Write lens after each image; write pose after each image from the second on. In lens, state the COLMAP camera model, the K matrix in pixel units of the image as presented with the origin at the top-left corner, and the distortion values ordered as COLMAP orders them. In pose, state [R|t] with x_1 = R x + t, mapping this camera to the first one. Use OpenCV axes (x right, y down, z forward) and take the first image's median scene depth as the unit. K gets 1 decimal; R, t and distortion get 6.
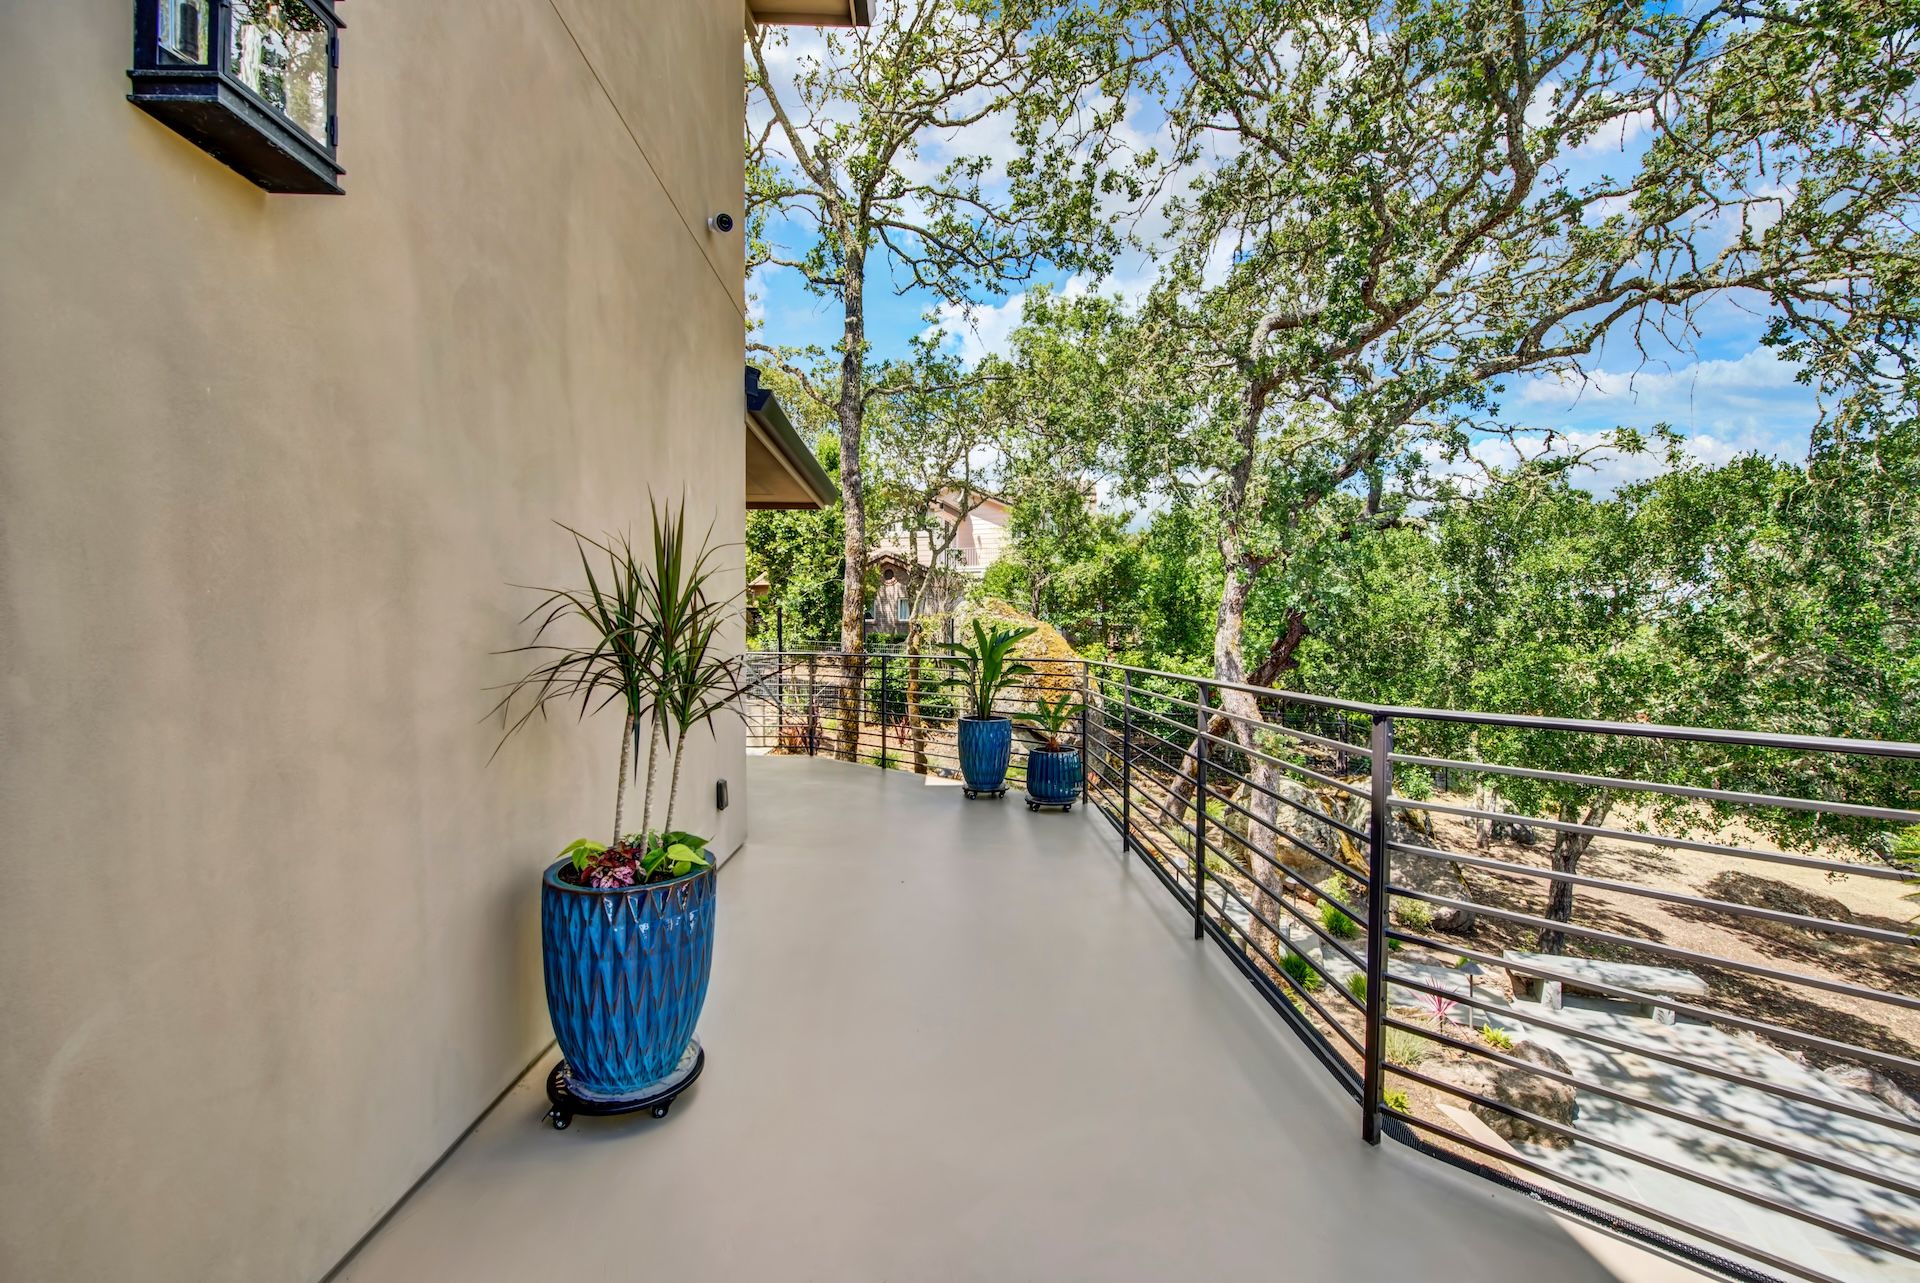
lens RADIAL K [[764.0, 0, 969.7], [0, 764.0, 647.0], [0, 0, 1]] dist [0.002654, -0.002563]
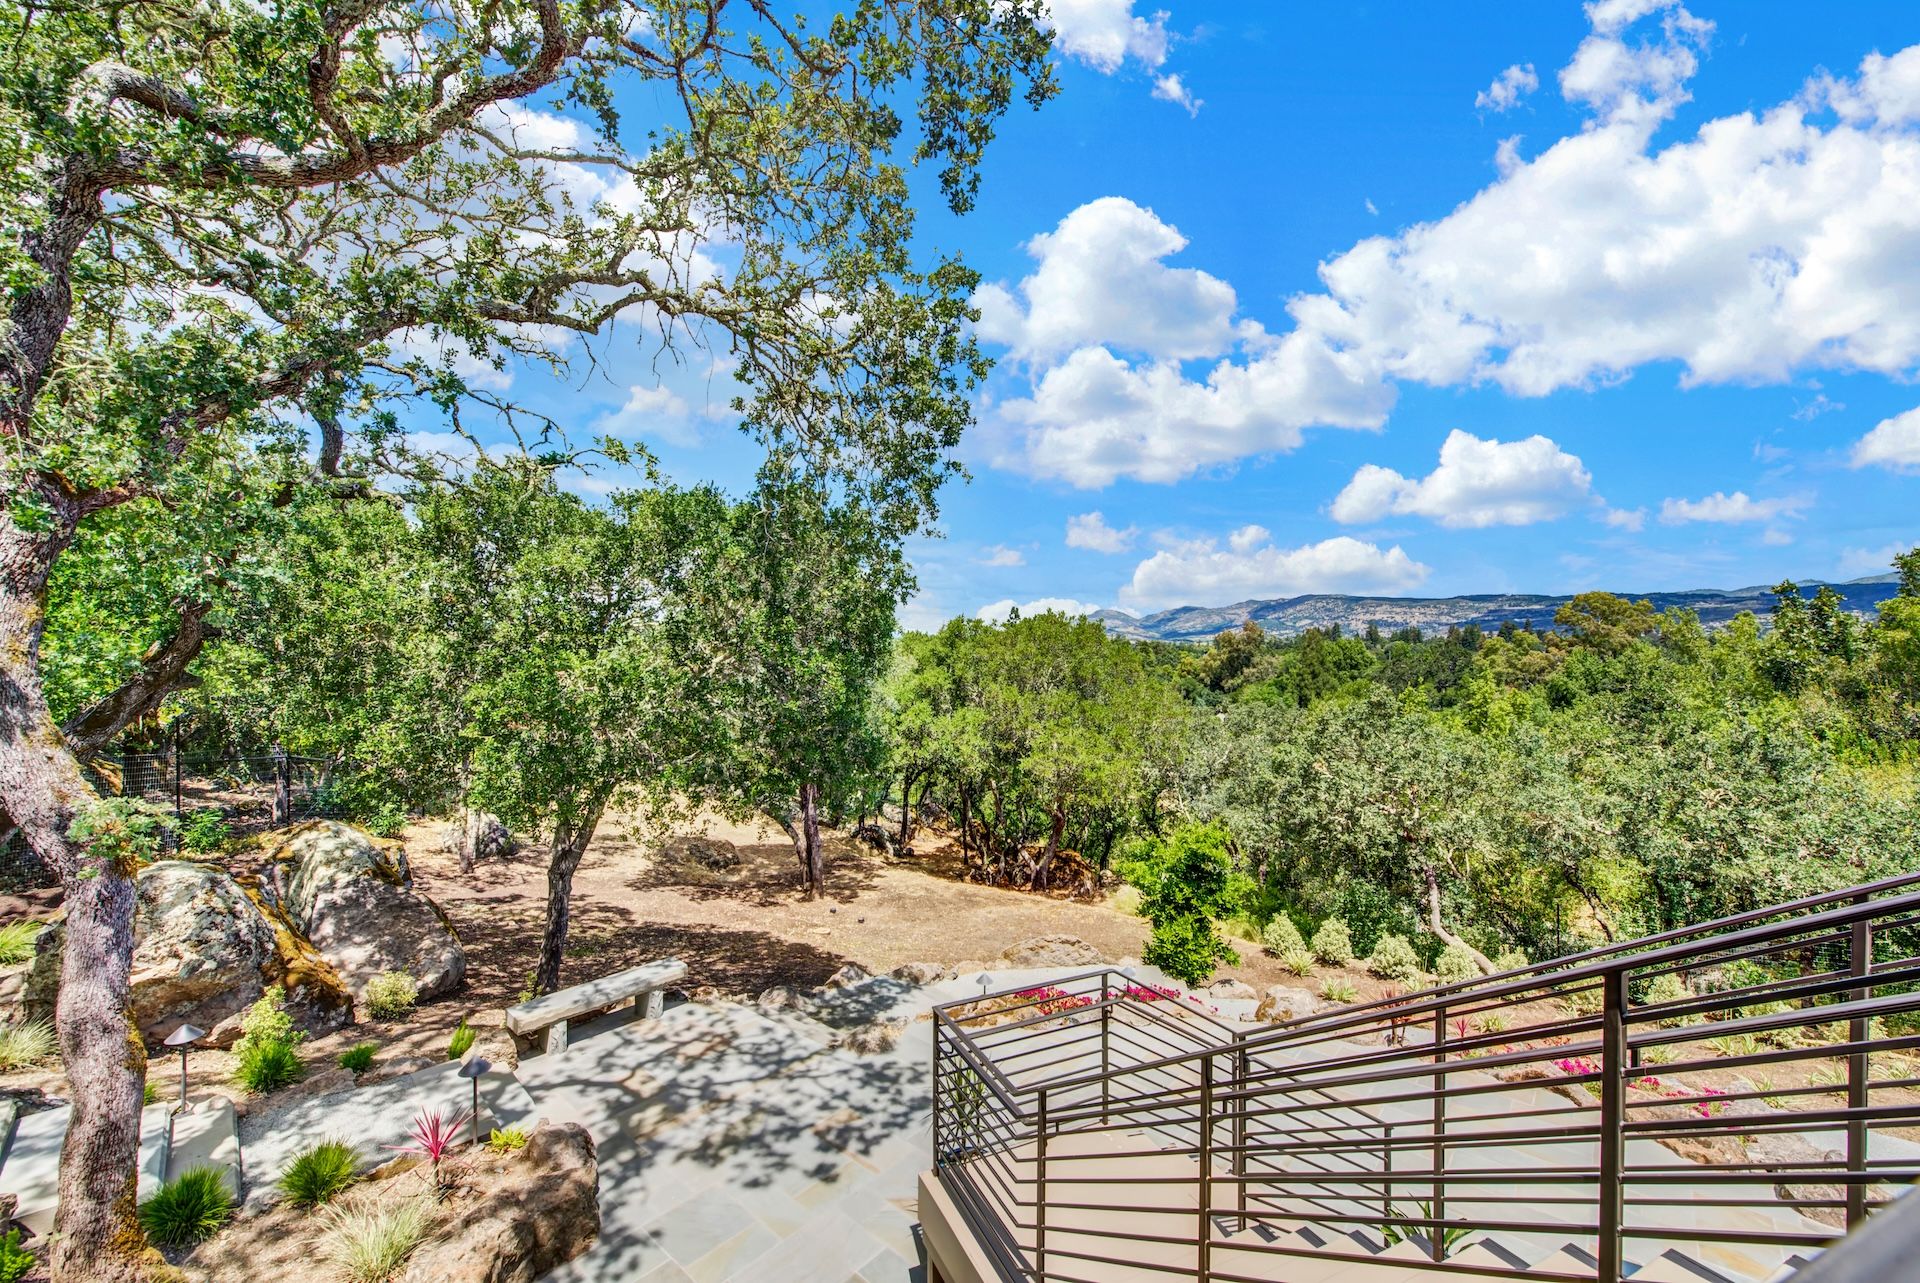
lens RADIAL K [[764.0, 0, 969.7], [0, 764.0, 647.0], [0, 0, 1]] dist [0.002654, -0.002563]
pose [[0.377444, 0.000992, 0.926032, 0.085975], [0.007033, 0.999968, -0.003938, -0.000441], [-0.926006, 0.007999, 0.377425, 0.164291]]
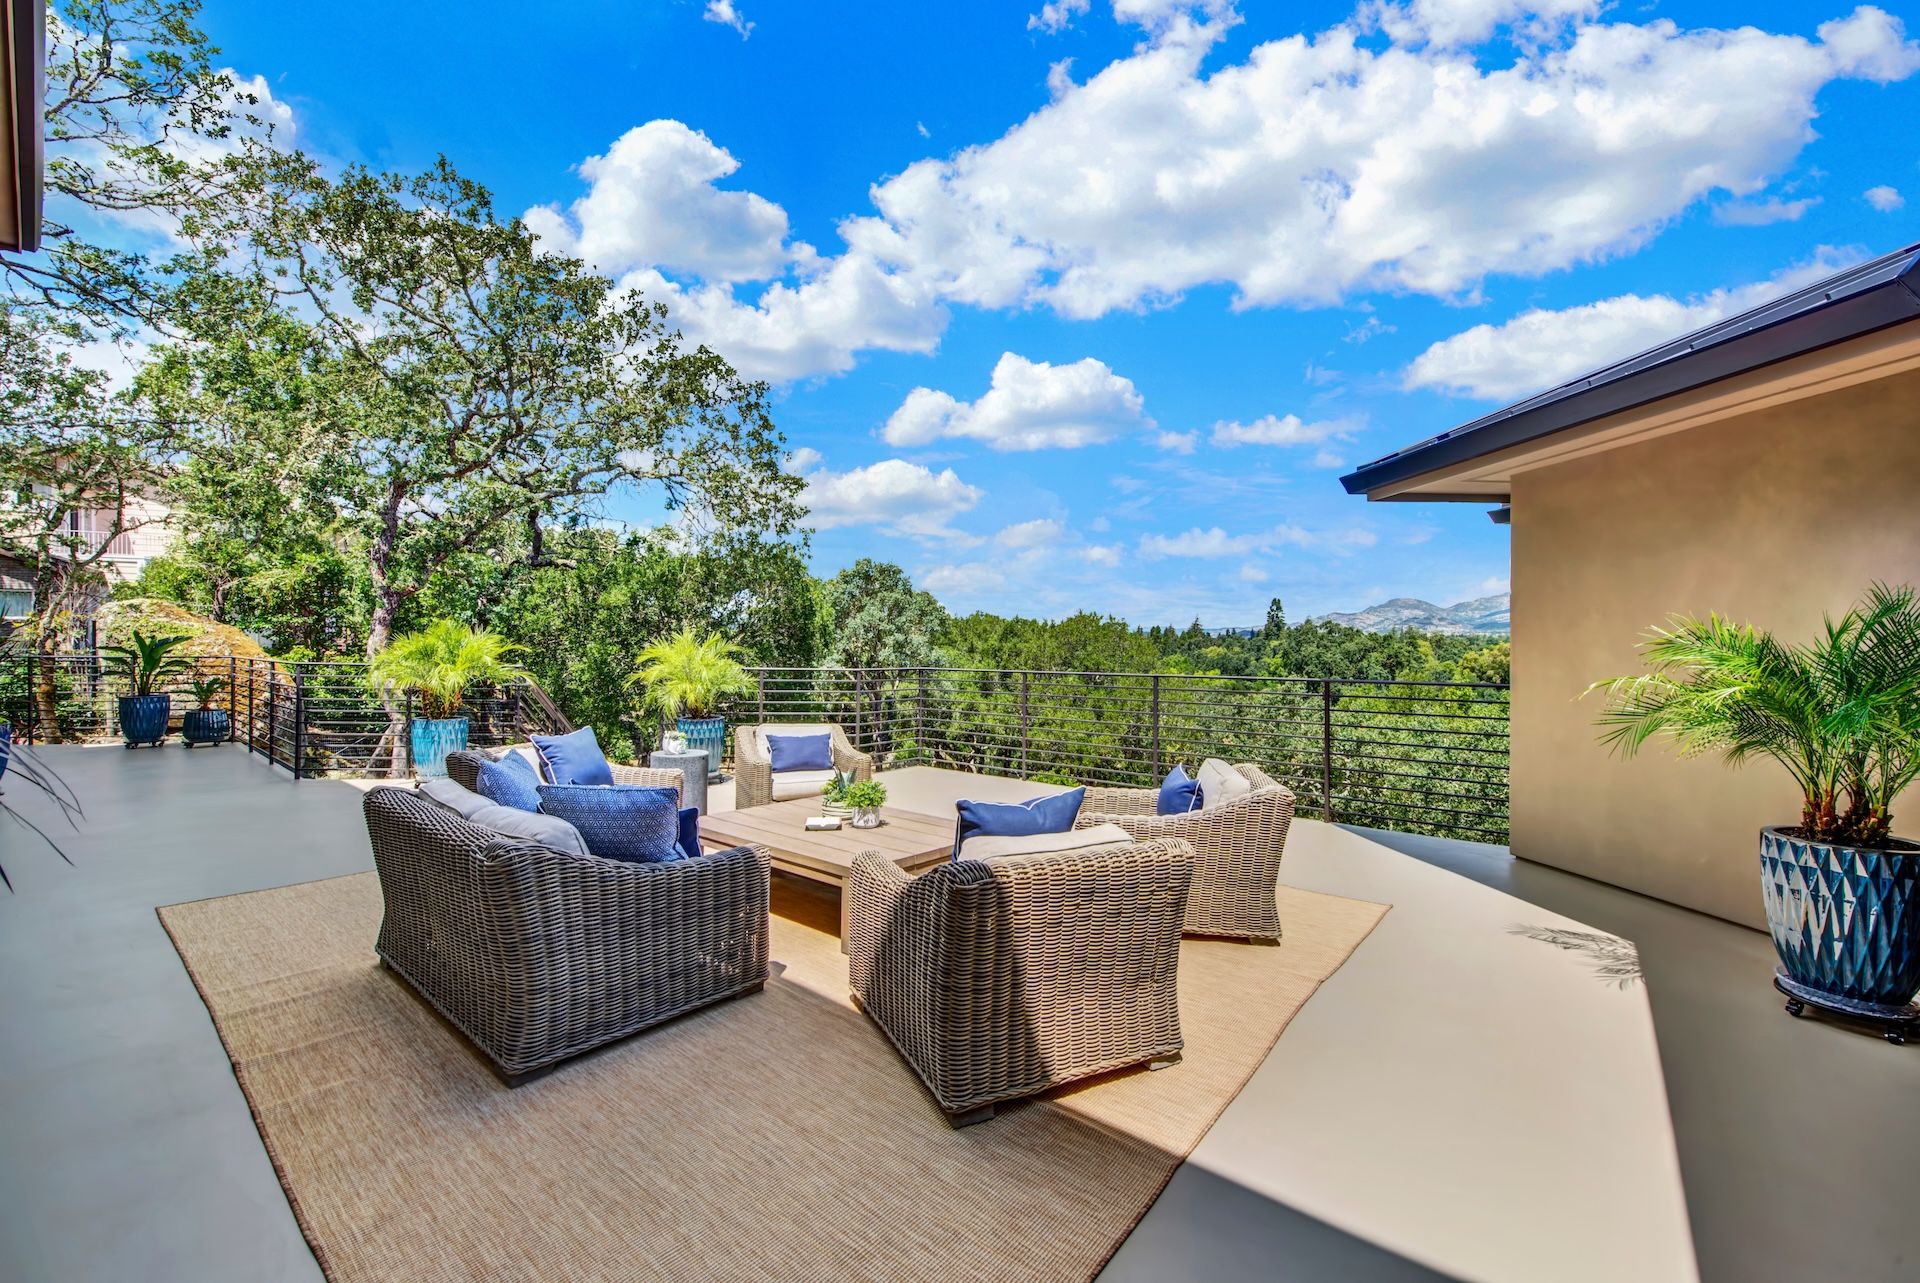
lens RADIAL K [[764.0, 0, 969.7], [0, 764.0, 647.0], [0, 0, 1]] dist [0.002654, -0.002563]
pose [[0.664563, -0.005501, 0.747212, -0.013108], [0.006669, 0.999977, 0.001430, 0.002546], [-0.747203, 0.004033, 0.664584, -0.665356]]
